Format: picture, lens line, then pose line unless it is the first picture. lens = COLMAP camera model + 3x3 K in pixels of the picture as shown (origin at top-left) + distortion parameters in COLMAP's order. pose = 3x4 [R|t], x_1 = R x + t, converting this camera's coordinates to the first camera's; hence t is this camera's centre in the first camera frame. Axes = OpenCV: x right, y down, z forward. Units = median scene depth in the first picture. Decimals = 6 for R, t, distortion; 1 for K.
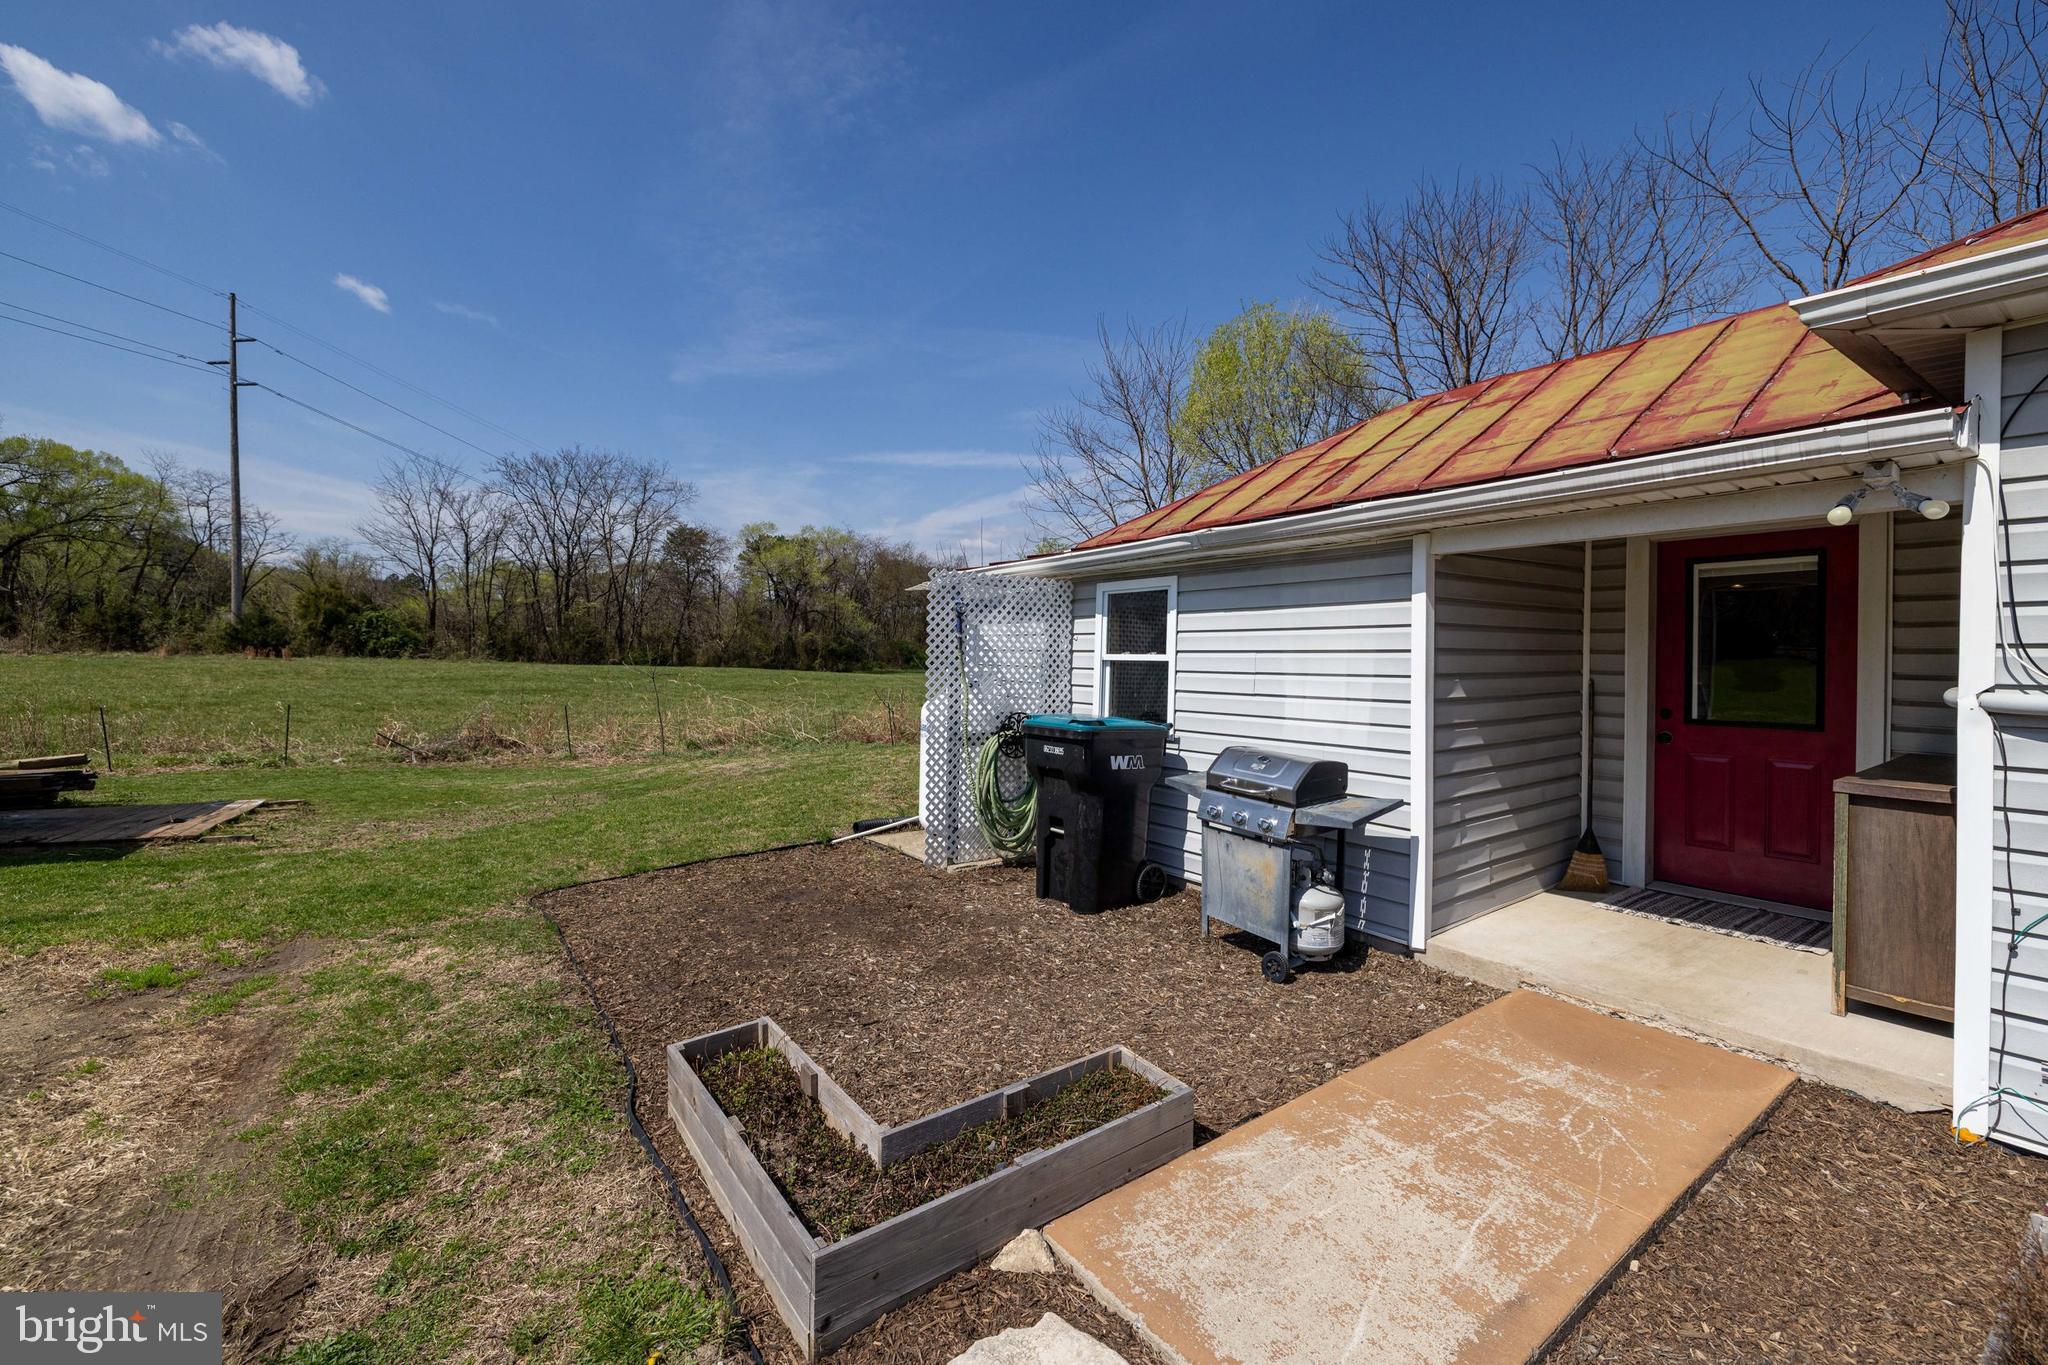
lens RADIAL K [[853.7, 0, 1026.4], [0, 853.7, 670.0], [0, 0, 1]] dist [-0.003236, -0.000067]
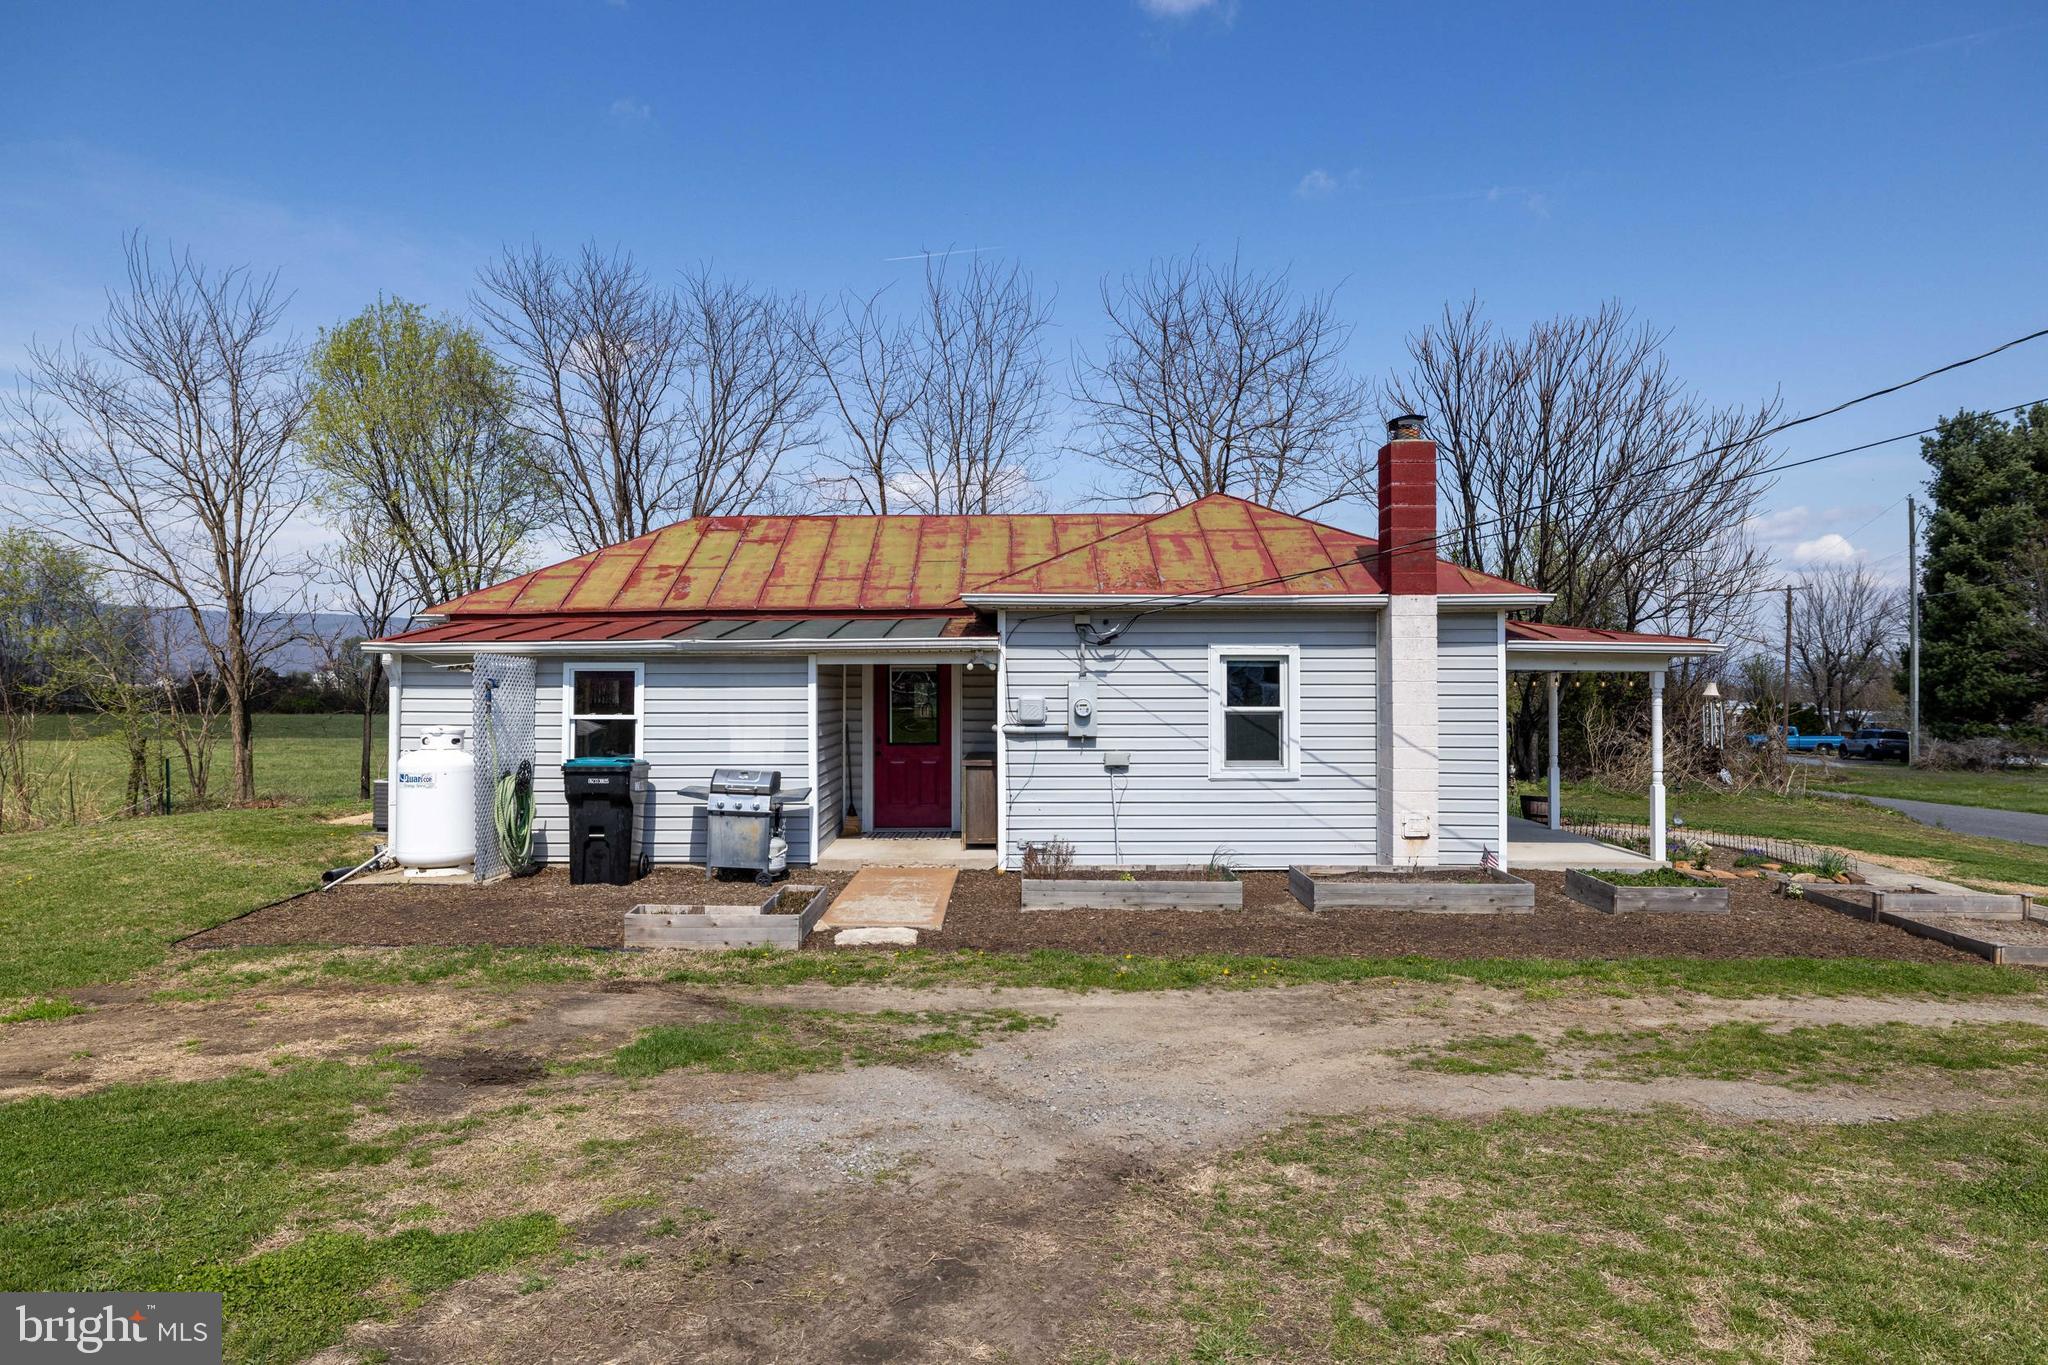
lens RADIAL K [[853.7, 0, 1024.0], [0, 853.7, 689.8], [0, 0, 1]] dist [-0.003236, -0.000067]
pose [[0.594034, 0.005915, 0.804418, -0.803770], [0.016301, 0.999679, -0.019388, -0.027859], [-0.804275, 0.024630, 0.593747, -0.548624]]
